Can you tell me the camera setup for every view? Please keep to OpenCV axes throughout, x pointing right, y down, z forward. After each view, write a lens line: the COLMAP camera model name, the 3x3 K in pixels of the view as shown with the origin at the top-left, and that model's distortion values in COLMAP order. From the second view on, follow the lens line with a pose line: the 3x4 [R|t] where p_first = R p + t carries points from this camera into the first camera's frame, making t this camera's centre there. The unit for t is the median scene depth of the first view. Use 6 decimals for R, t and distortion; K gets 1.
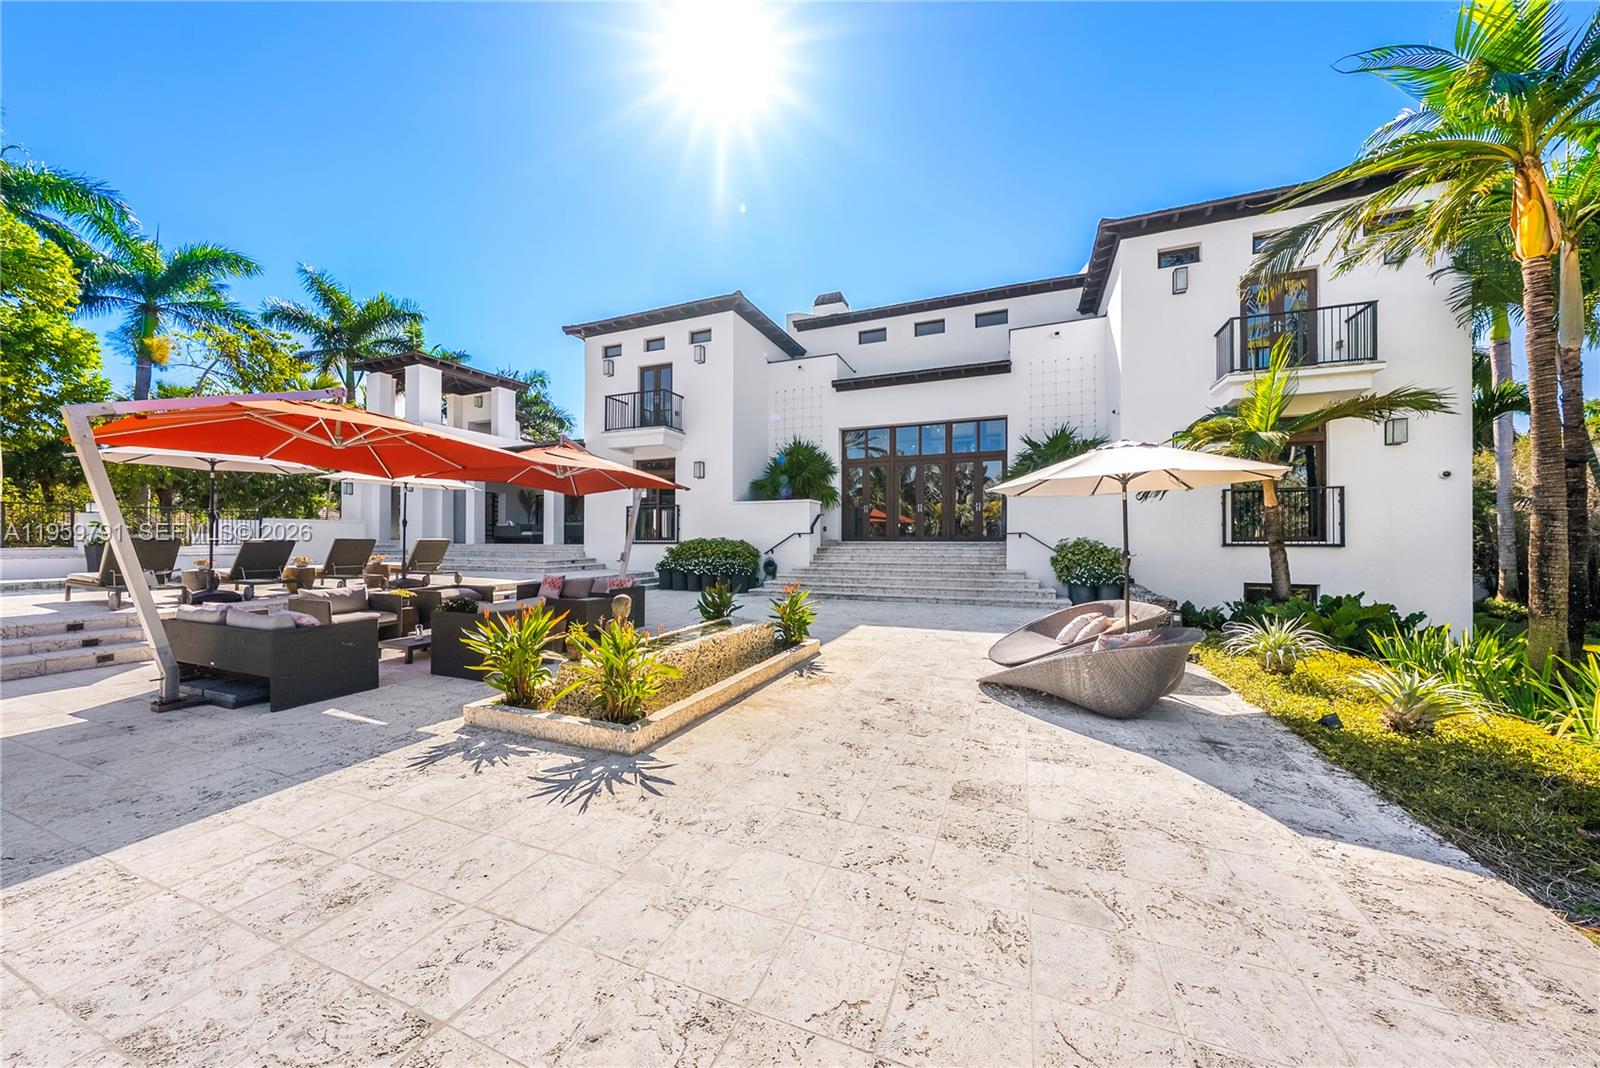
lens RADIAL K [[552.8, 0, 799.4], [0, 552.8, 533.3], [0, 0, 1]] dist [-0.001590, 0.000016]
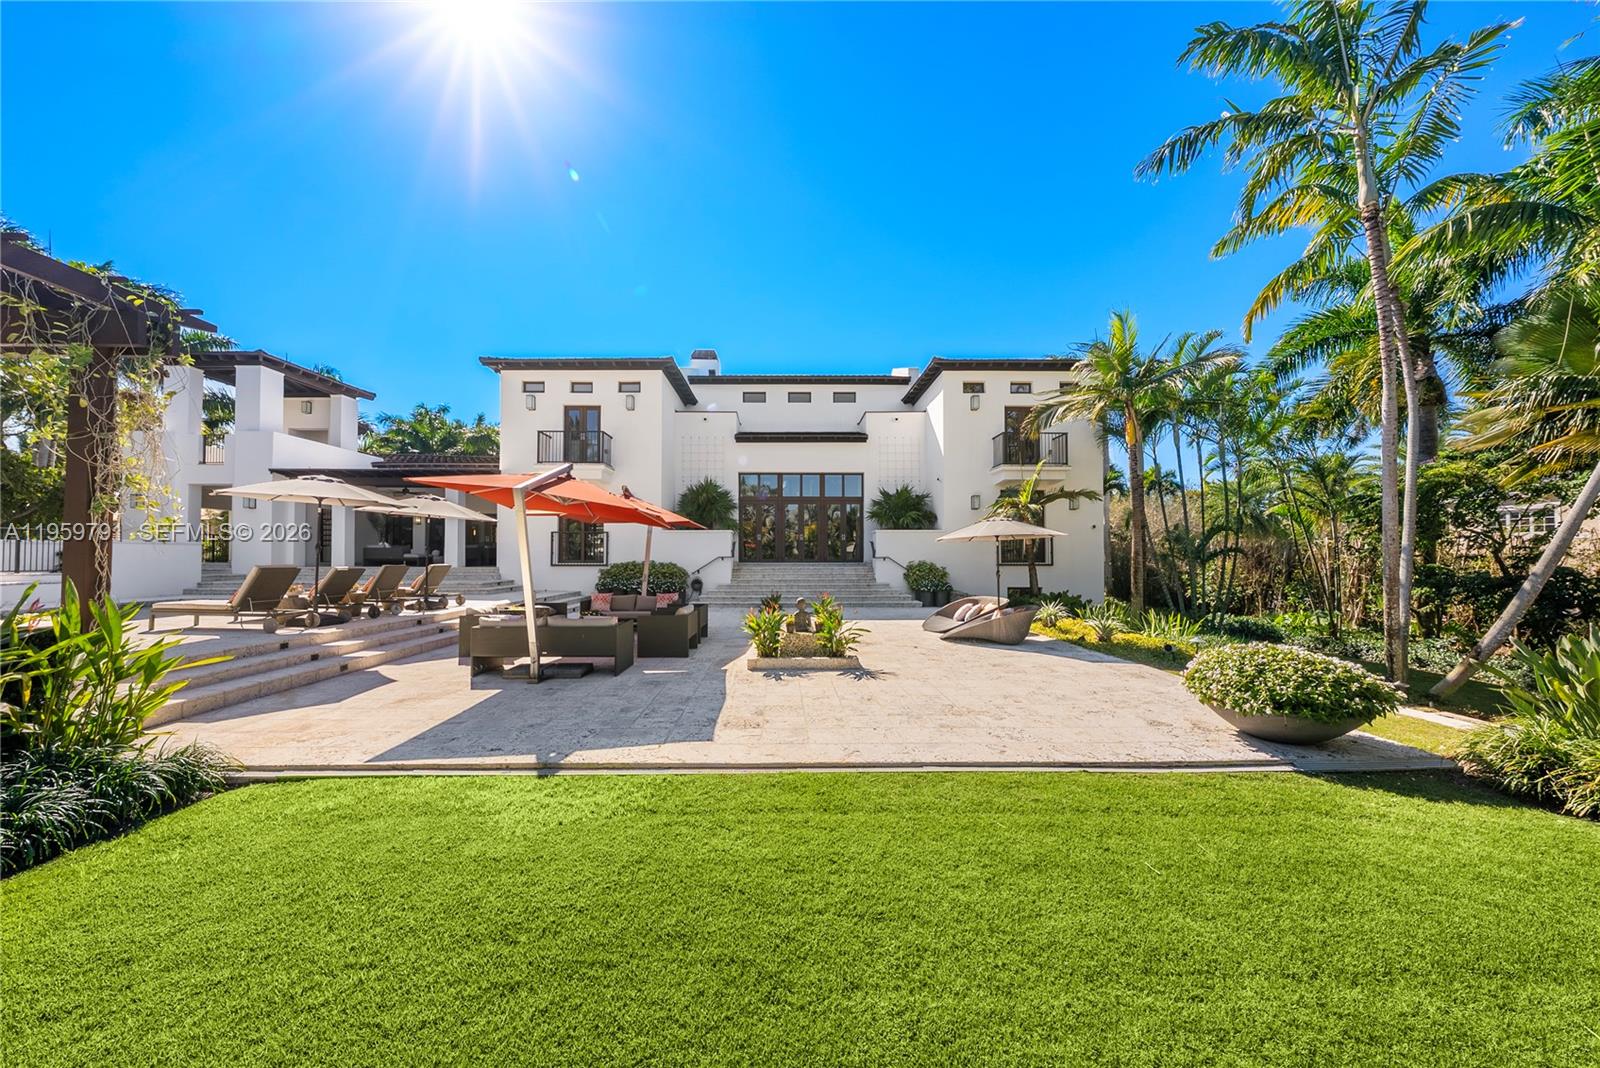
lens RADIAL K [[552.8, 0, 799.3], [0, 552.8, 542.7], [0, 0, 1]] dist [-0.001590, 0.000016]
pose [[0.916039, 0.009420, 0.400978, -0.318054], [-0.003561, 0.999876, -0.015354, -0.012858], [-0.401073, 0.012637, 0.915959, -0.205092]]
